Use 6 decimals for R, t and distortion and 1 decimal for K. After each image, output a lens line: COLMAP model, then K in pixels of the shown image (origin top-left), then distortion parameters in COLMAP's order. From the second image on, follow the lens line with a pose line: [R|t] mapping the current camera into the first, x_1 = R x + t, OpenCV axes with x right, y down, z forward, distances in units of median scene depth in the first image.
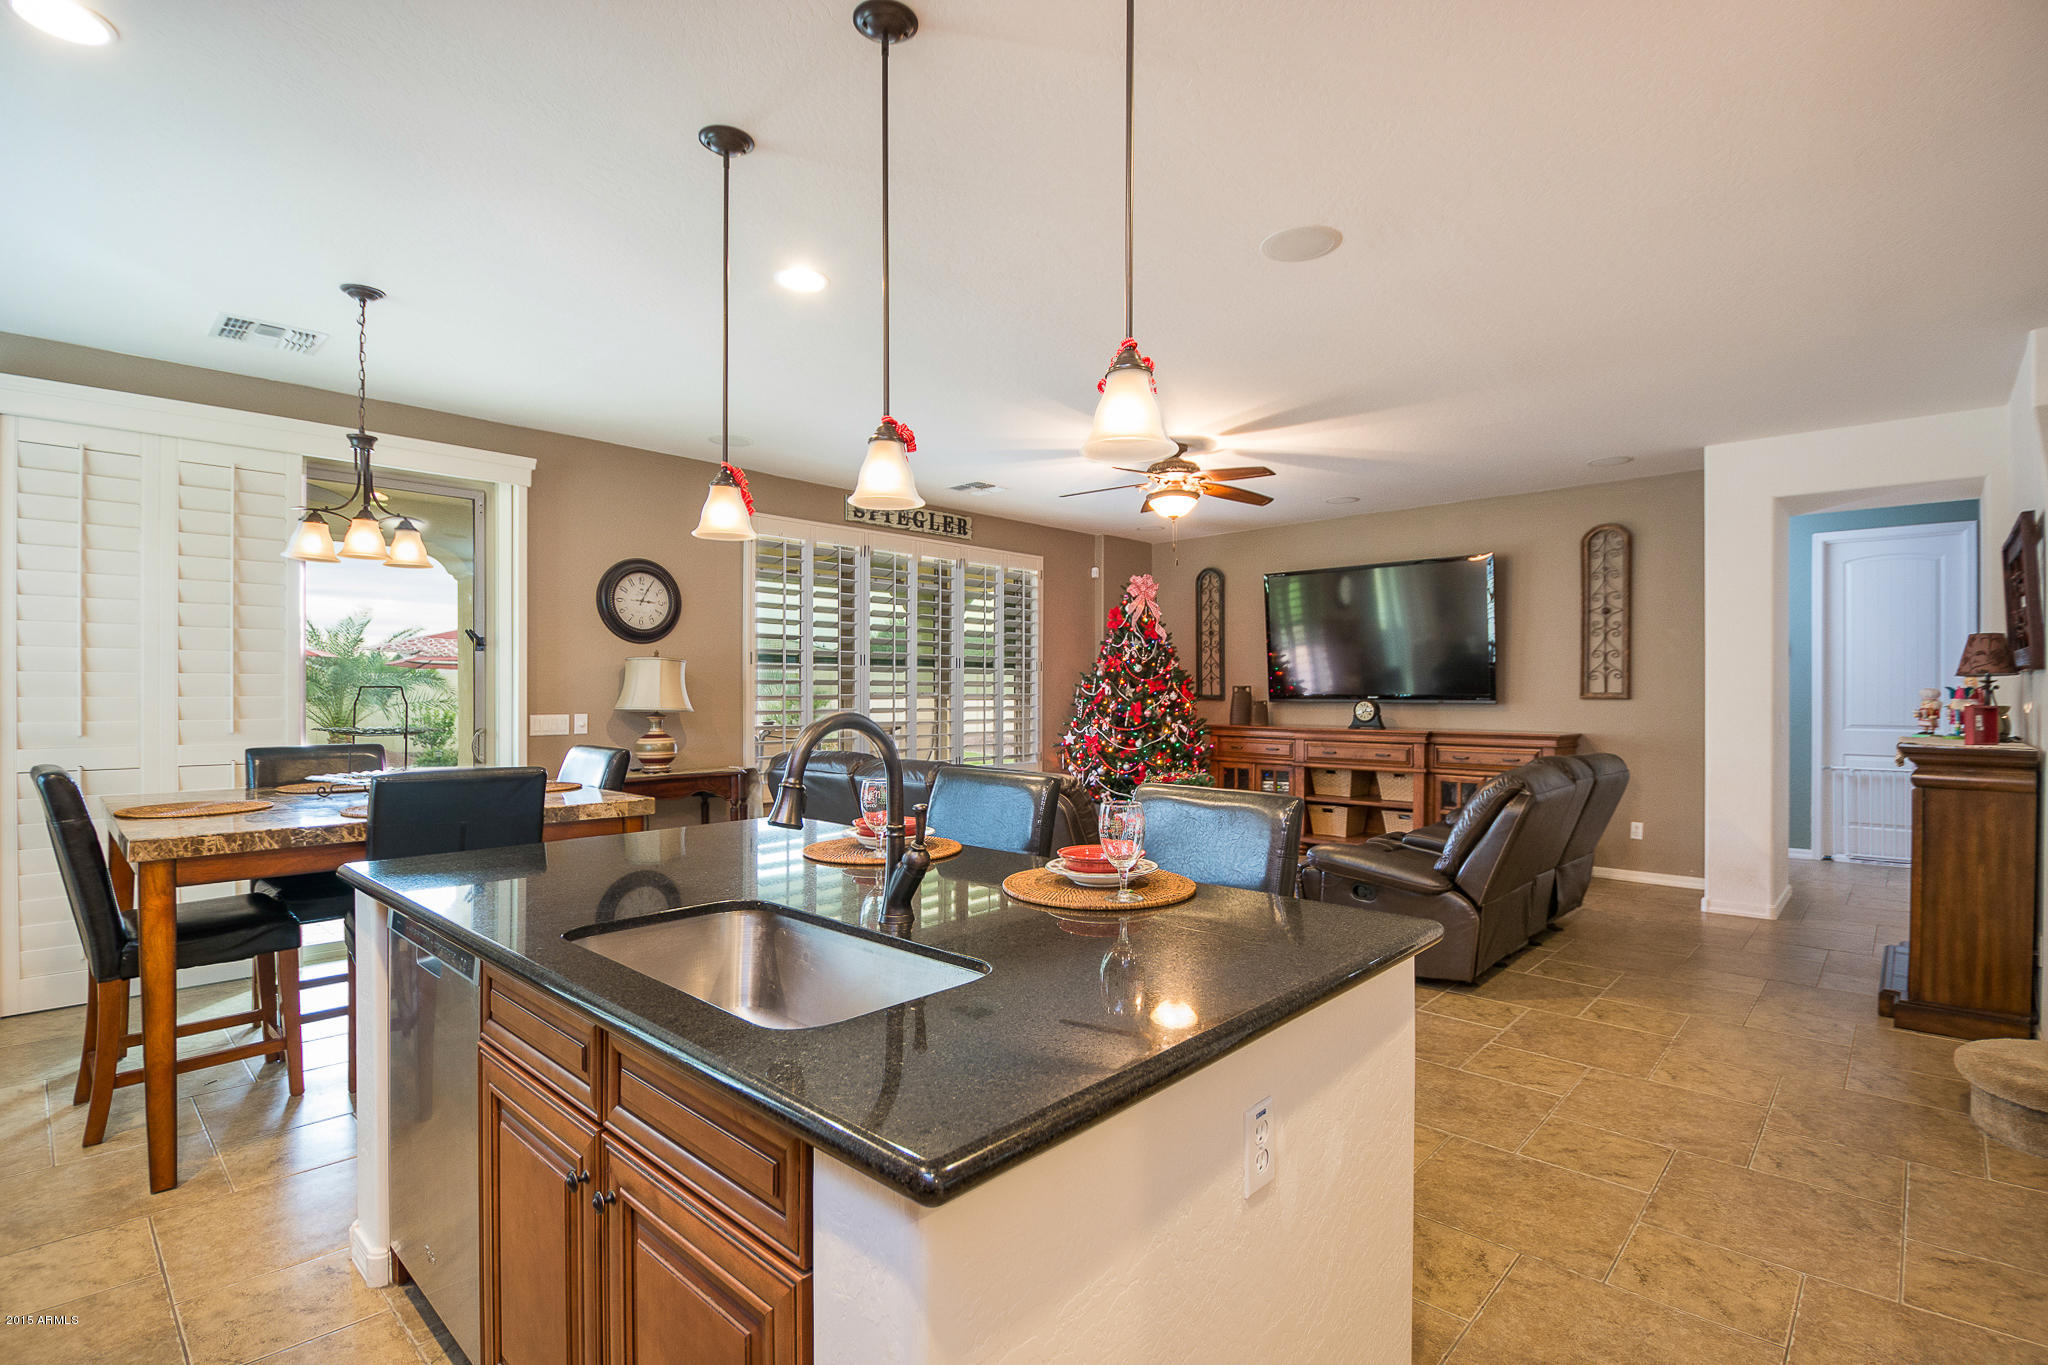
lens RADIAL K [[926.7, 0, 1021.2], [0, 926.7, 685.4], [0, 0, 1]] dist [0.008521, -0.002598]
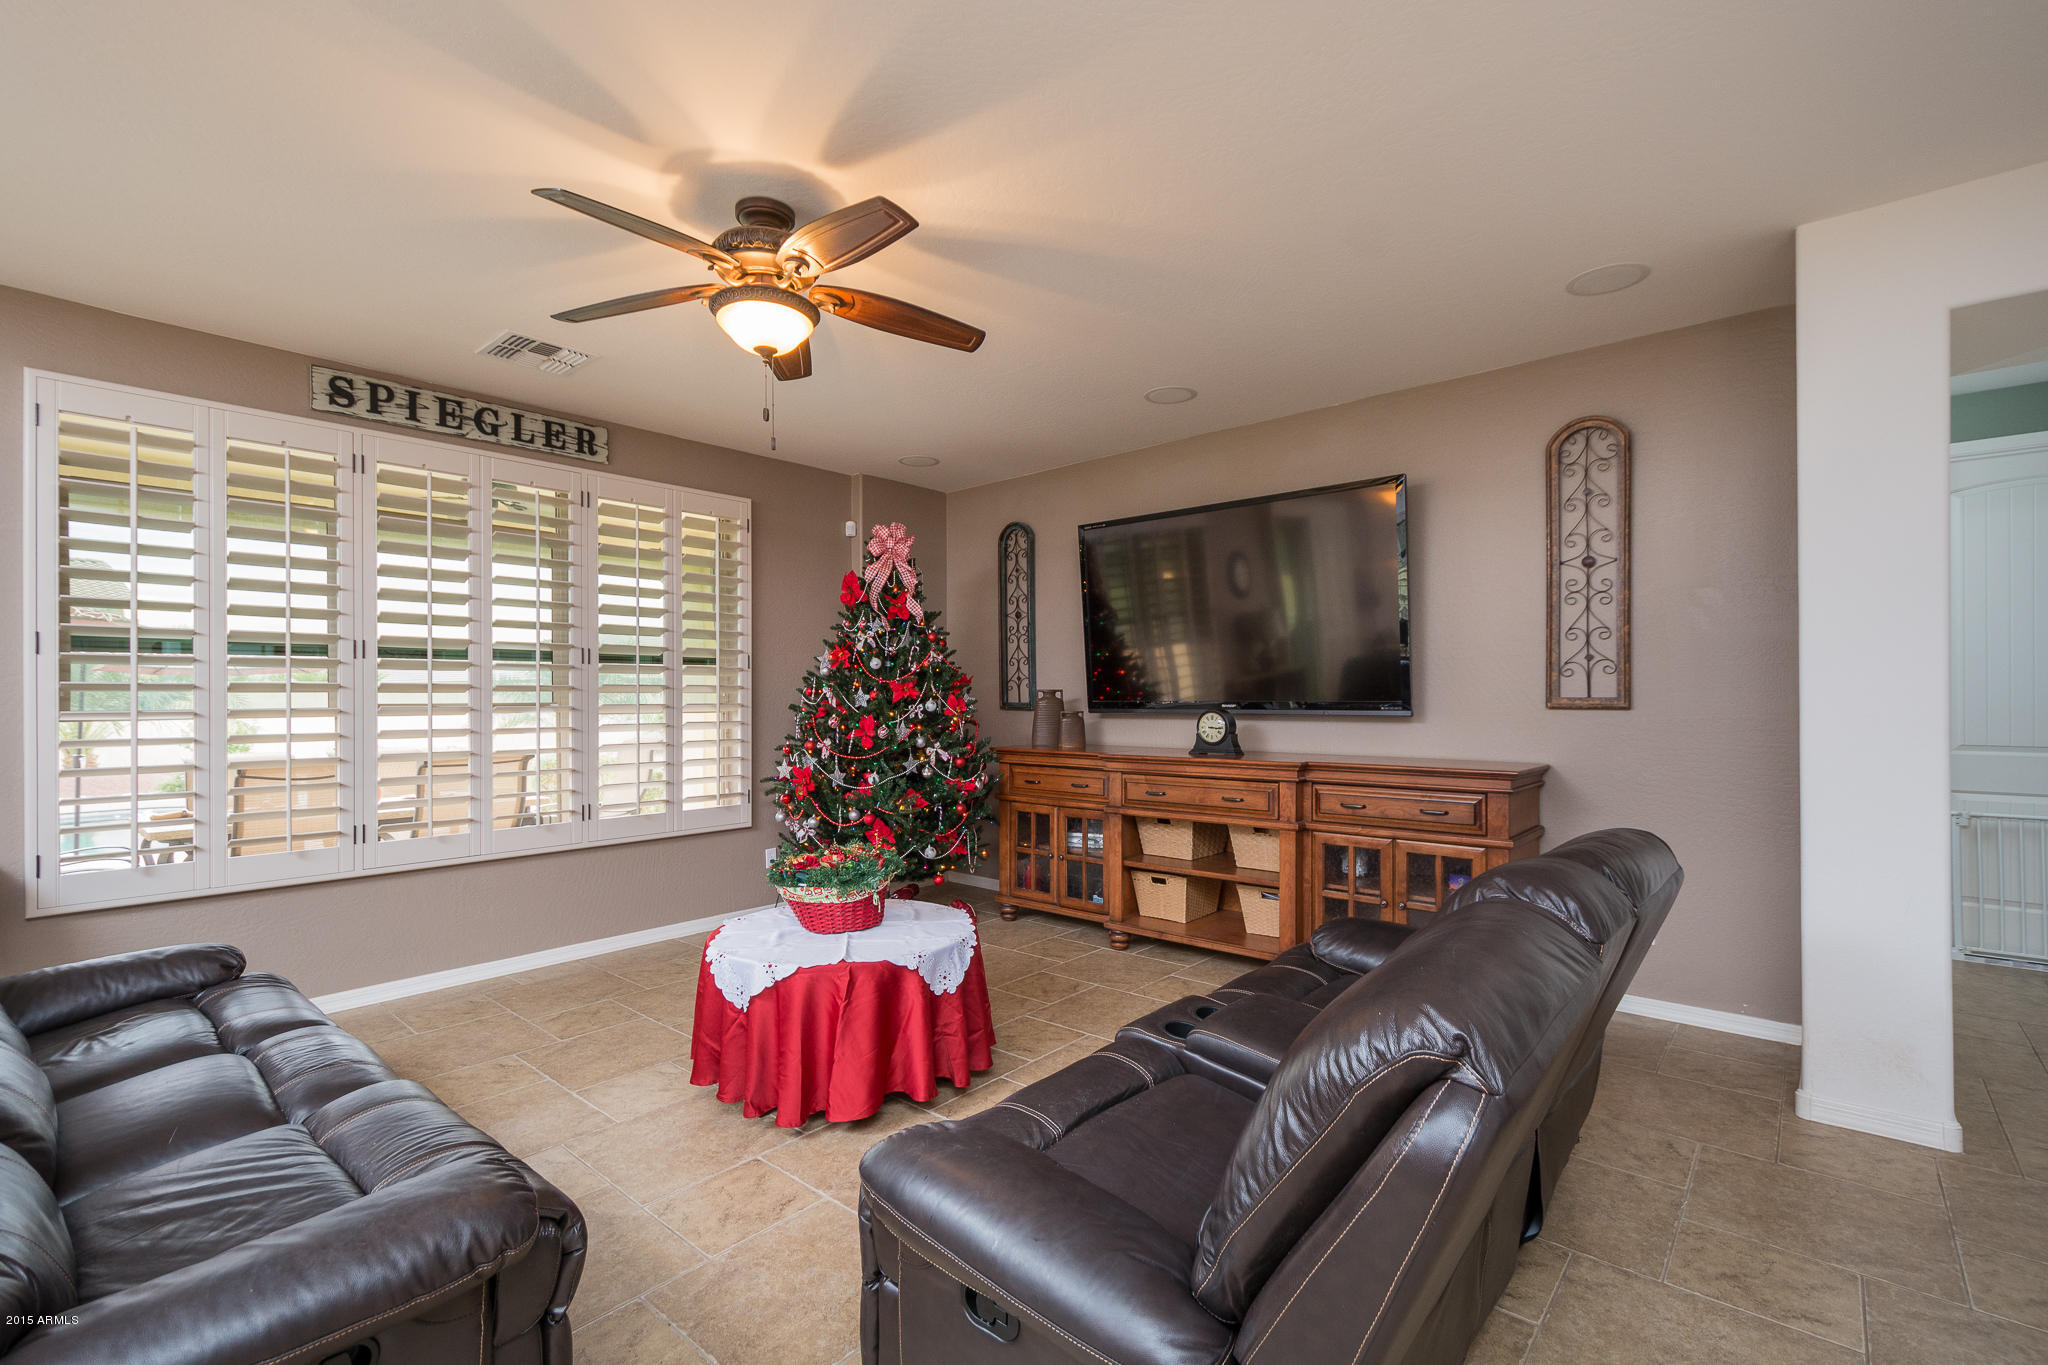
lens RADIAL K [[846.5, 0, 1026.4], [0, 846.5, 690.1], [0, 0, 1]] dist [0.005224, 0.000247]
pose [[0.999357, -0.005522, 0.035416, 0.213500], [0.005509, 0.999985, 0.000455, 0.000599], [-0.035418, -0.000260, 0.999373, 0.402933]]
